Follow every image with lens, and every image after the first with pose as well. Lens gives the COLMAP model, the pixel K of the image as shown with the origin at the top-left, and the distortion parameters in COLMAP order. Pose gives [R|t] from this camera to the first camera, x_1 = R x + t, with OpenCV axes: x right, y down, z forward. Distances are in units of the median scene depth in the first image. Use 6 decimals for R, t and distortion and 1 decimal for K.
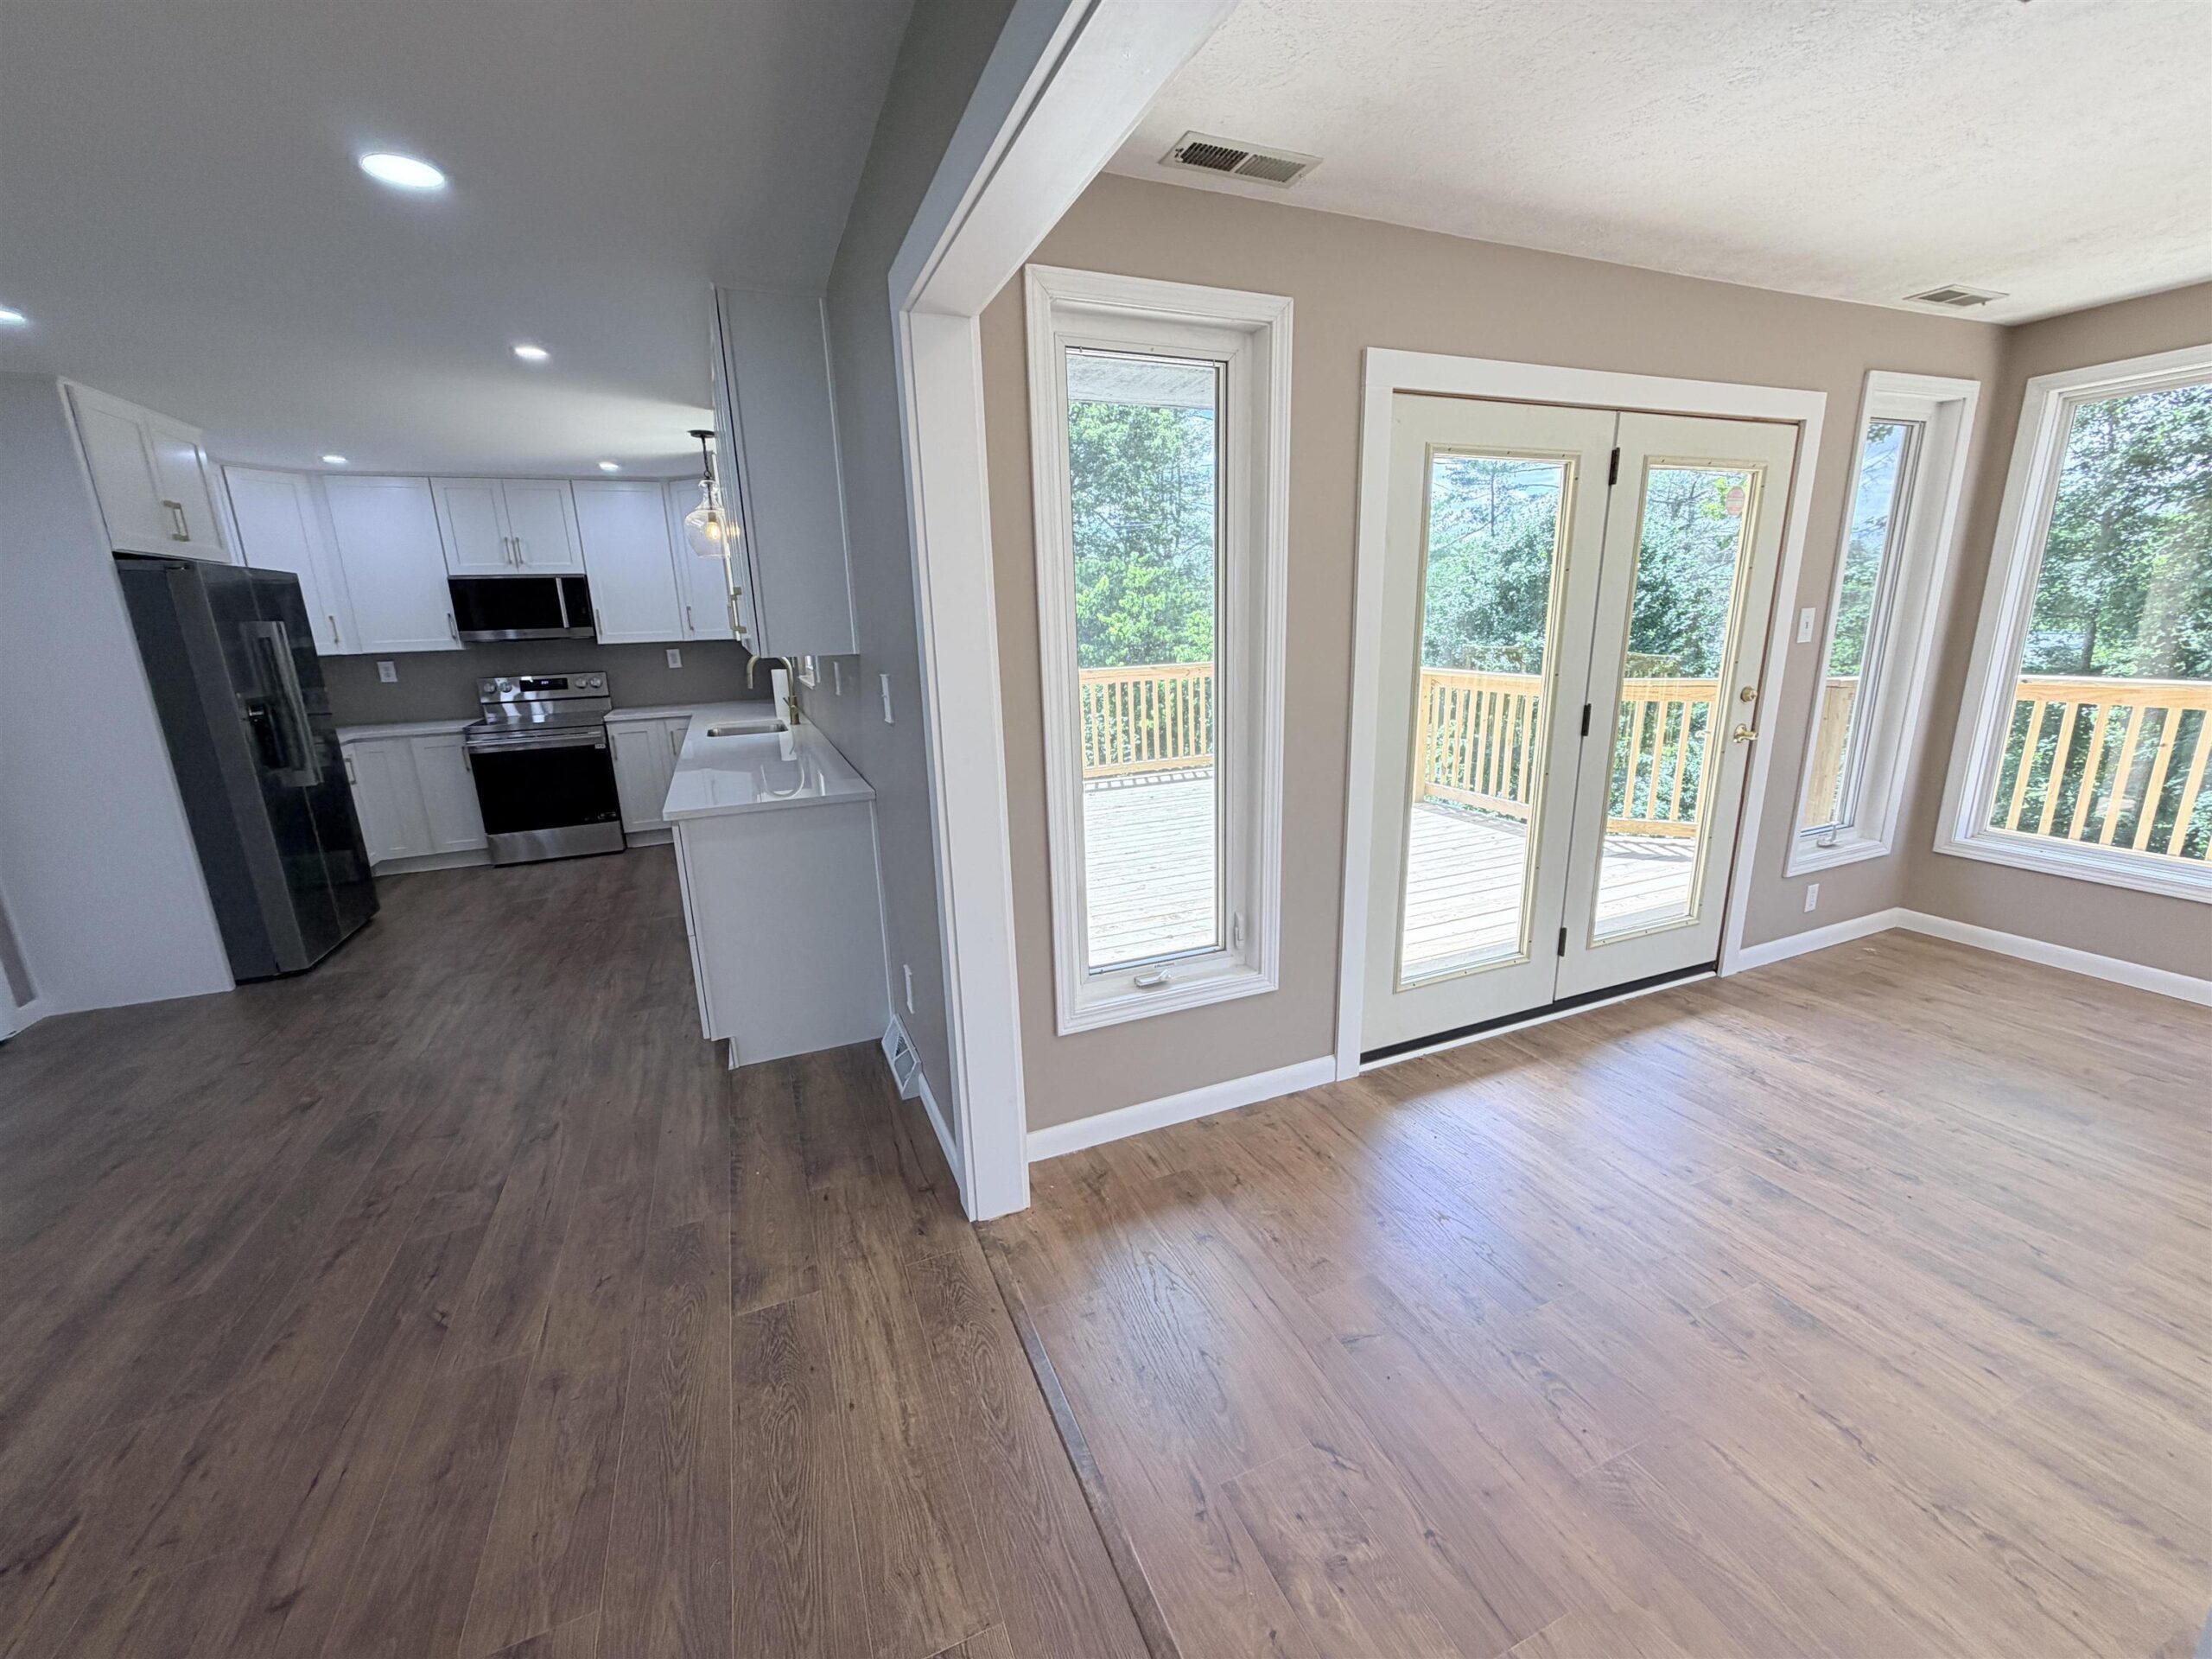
lens RADIAL K [[880.5, 0, 1108.7], [0, 880.5, 834.4], [0, 0, 1]] dist [-0.001723, -0.000515]
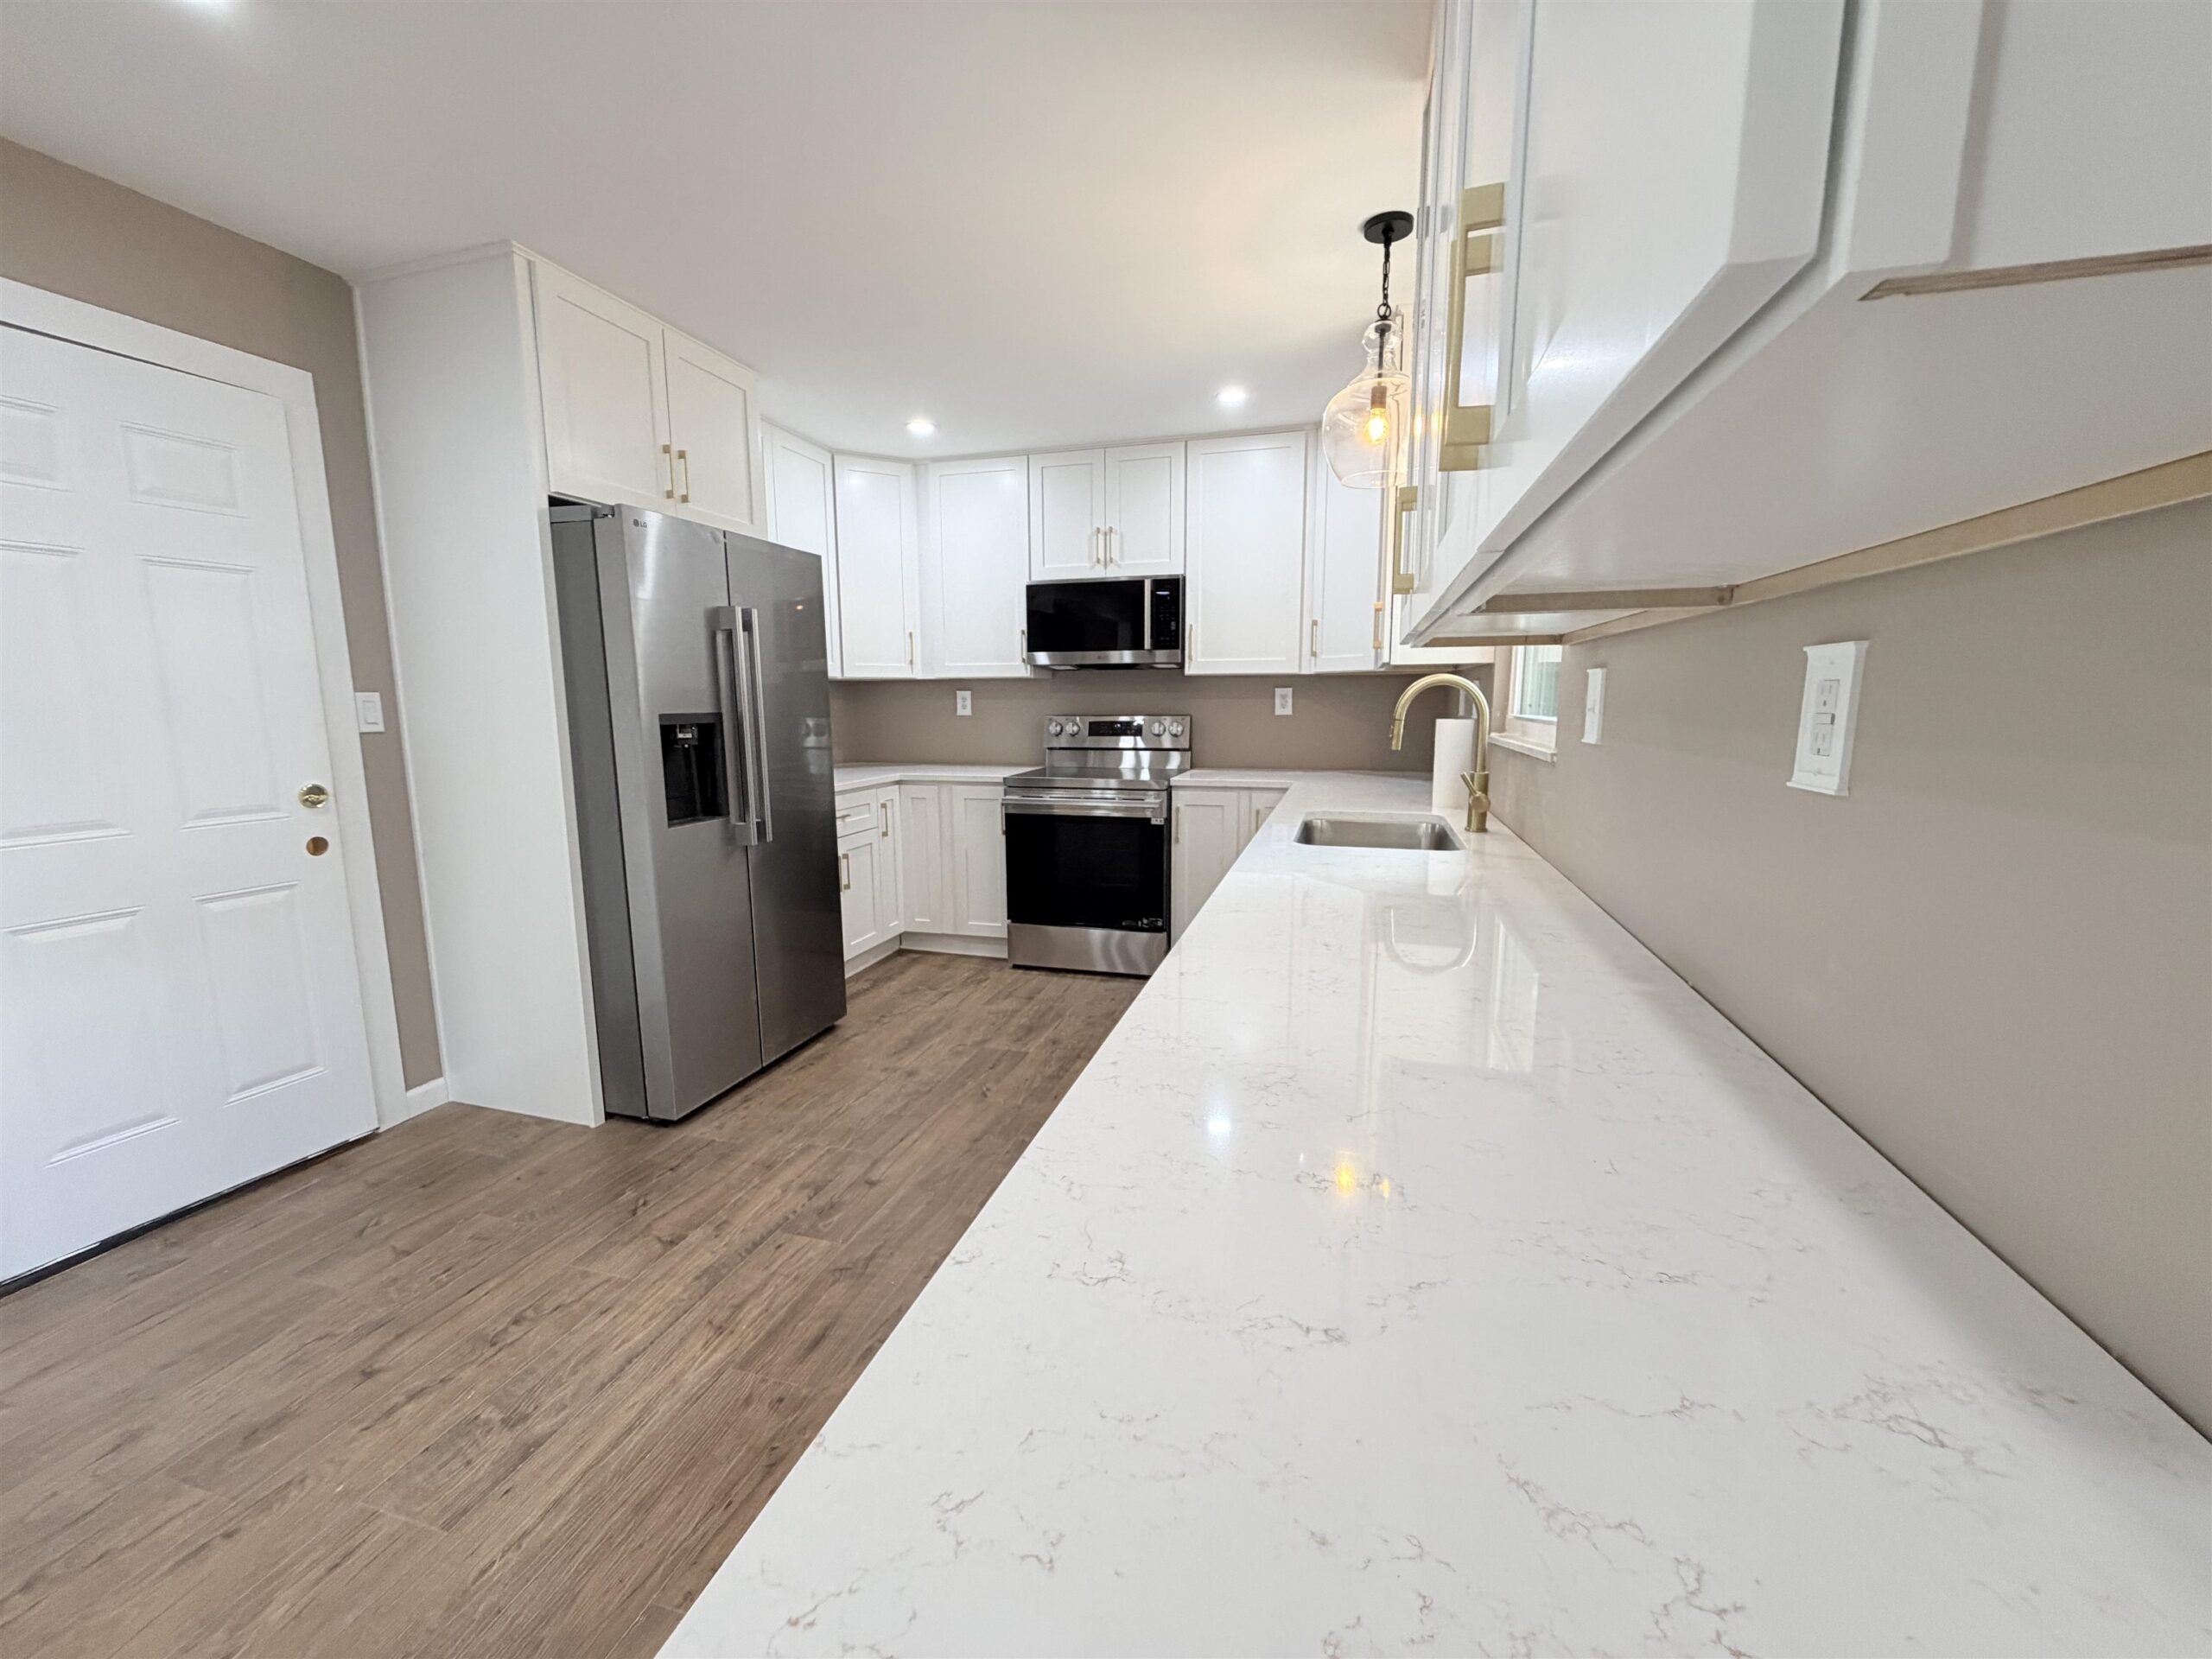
lens RADIAL K [[880.5, 0, 1098.0], [0, 880.5, 823.0], [0, 0, 1]] dist [-0.001723, -0.000515]
pose [[0.773115, 0.115546, -0.623652, -0.234971], [-0.172553, 0.984496, -0.031507, -0.085266], [0.610343, 0.131972, 0.781067, 0.545432]]
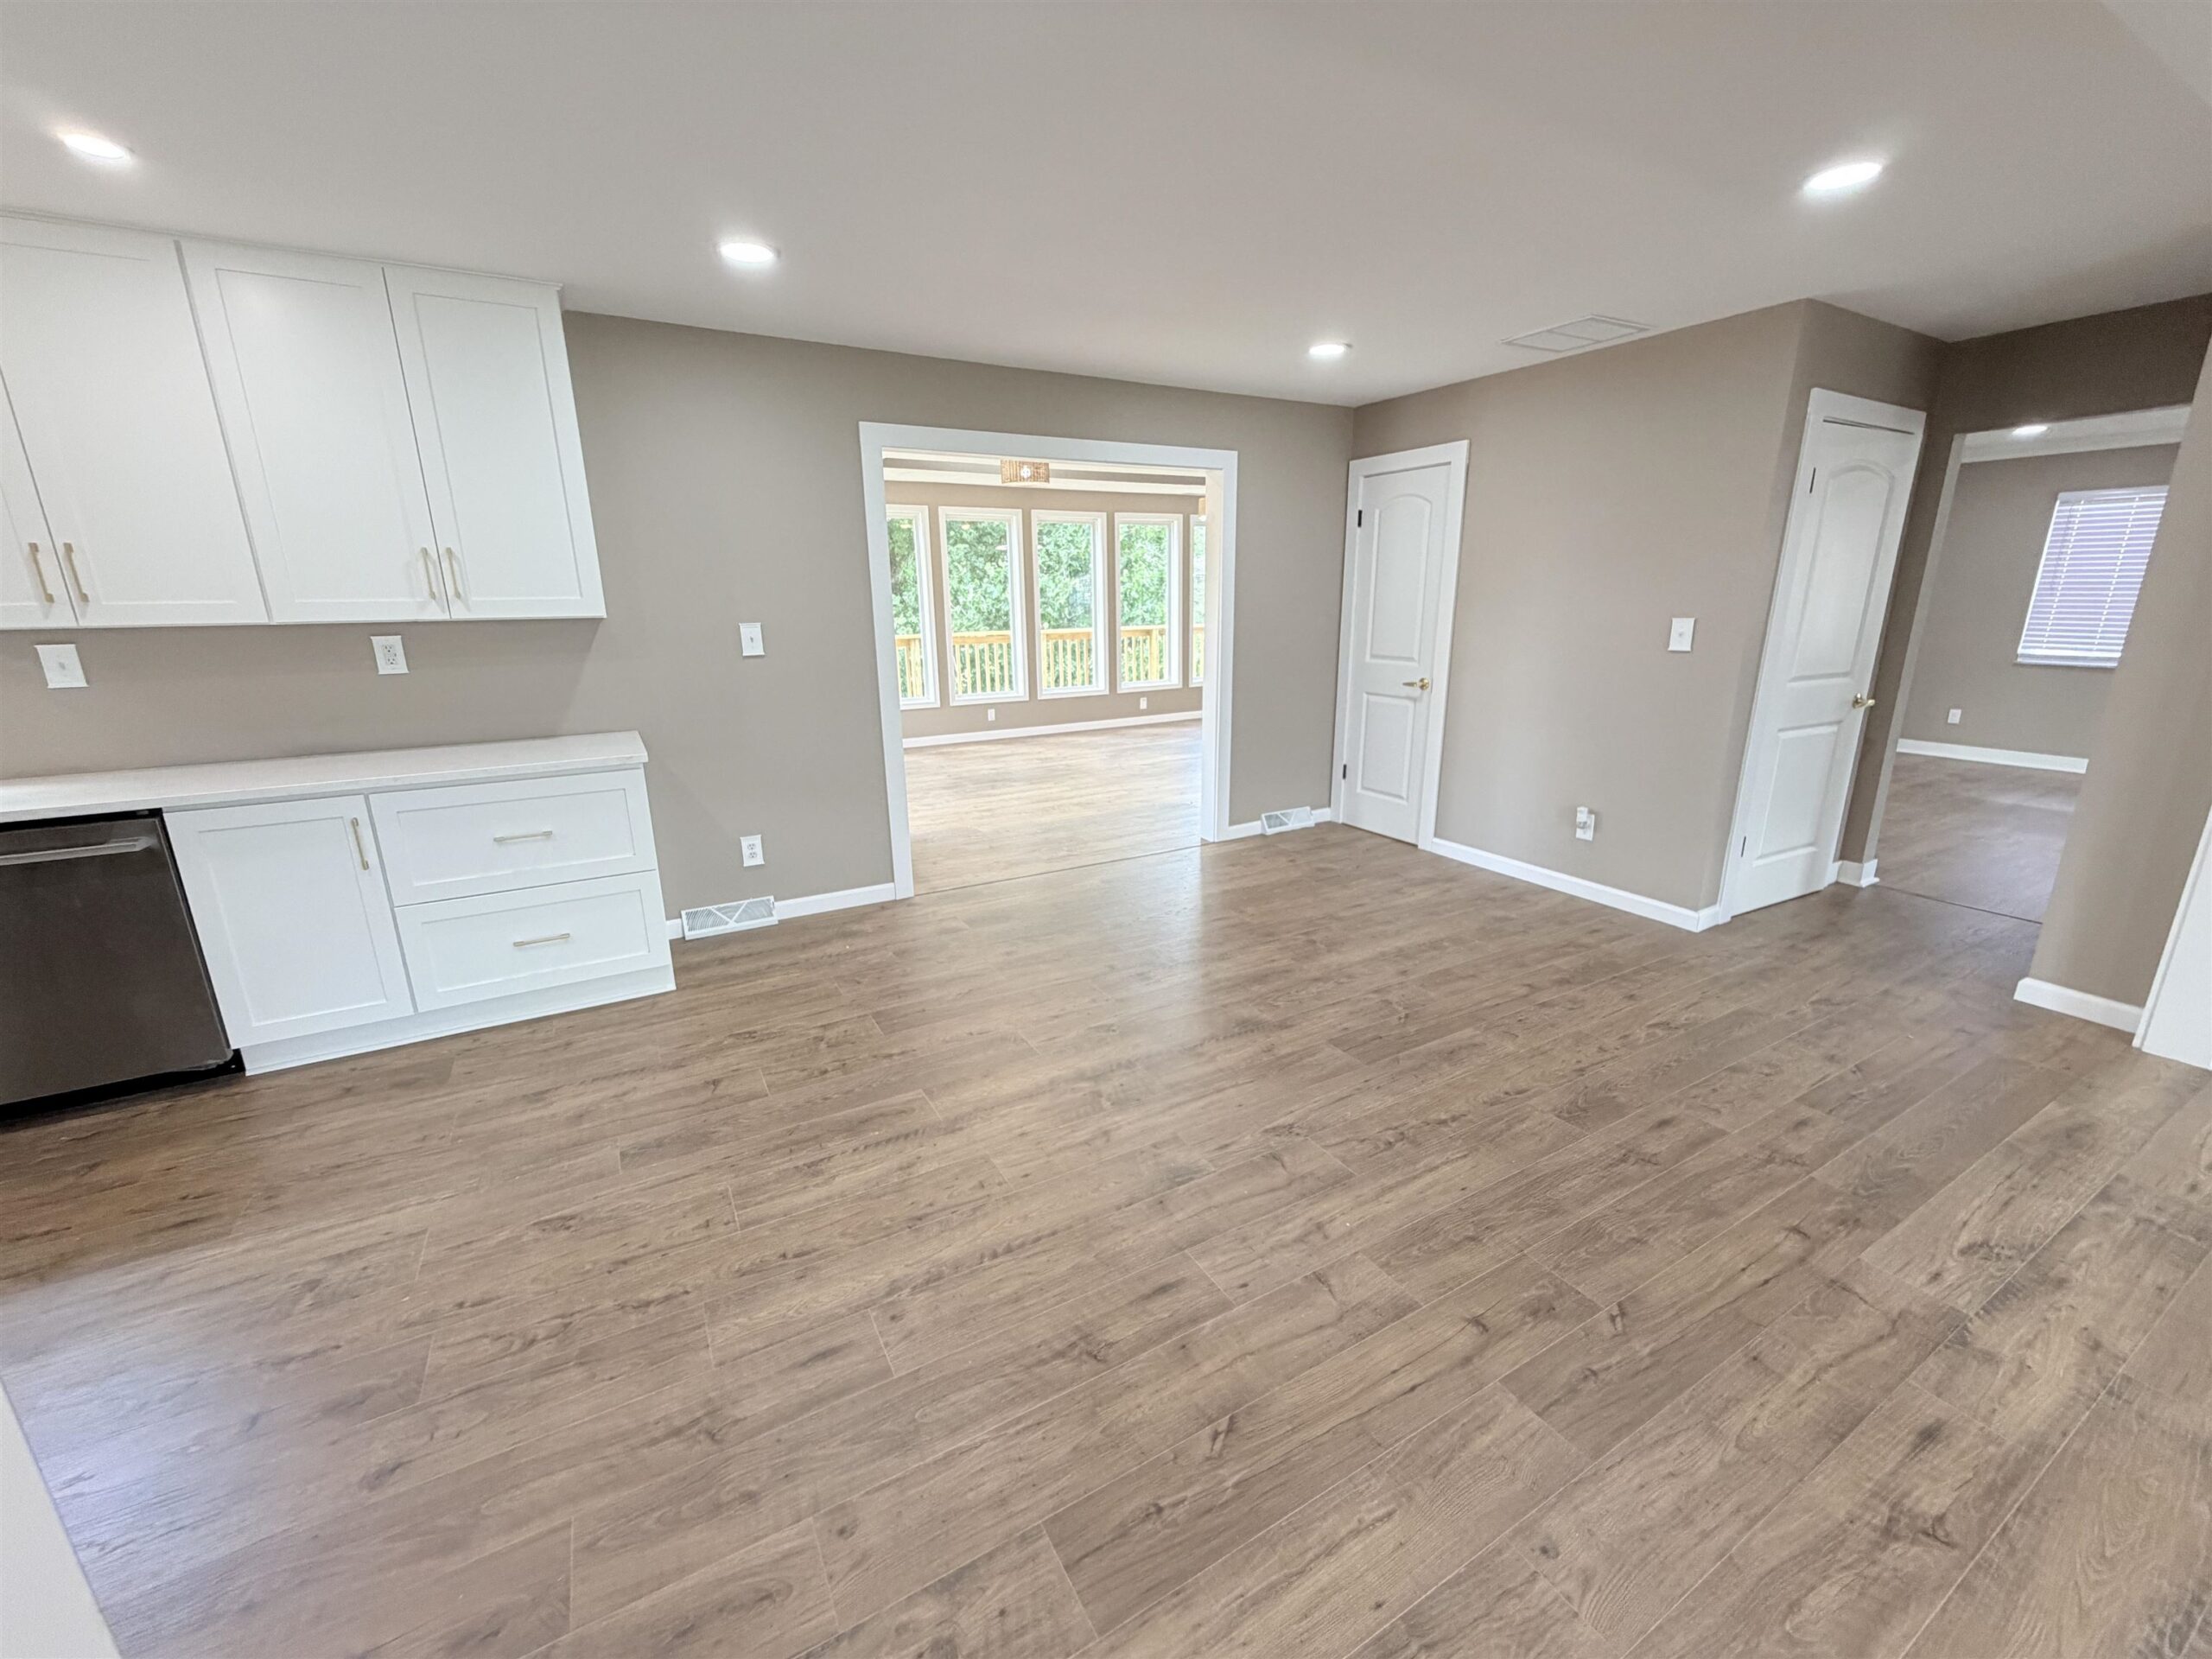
lens RADIAL K [[880.5, 0, 1101.9], [0, 880.5, 836.5], [0, 0, 1]] dist [-0.001723, -0.000515]
pose [[-0.117188, -0.237487, 0.964296, -0.974261], [0.257445, 0.930529, 0.260457, -0.040105], [-0.959161, 0.278775, -0.047907, 0.310460]]
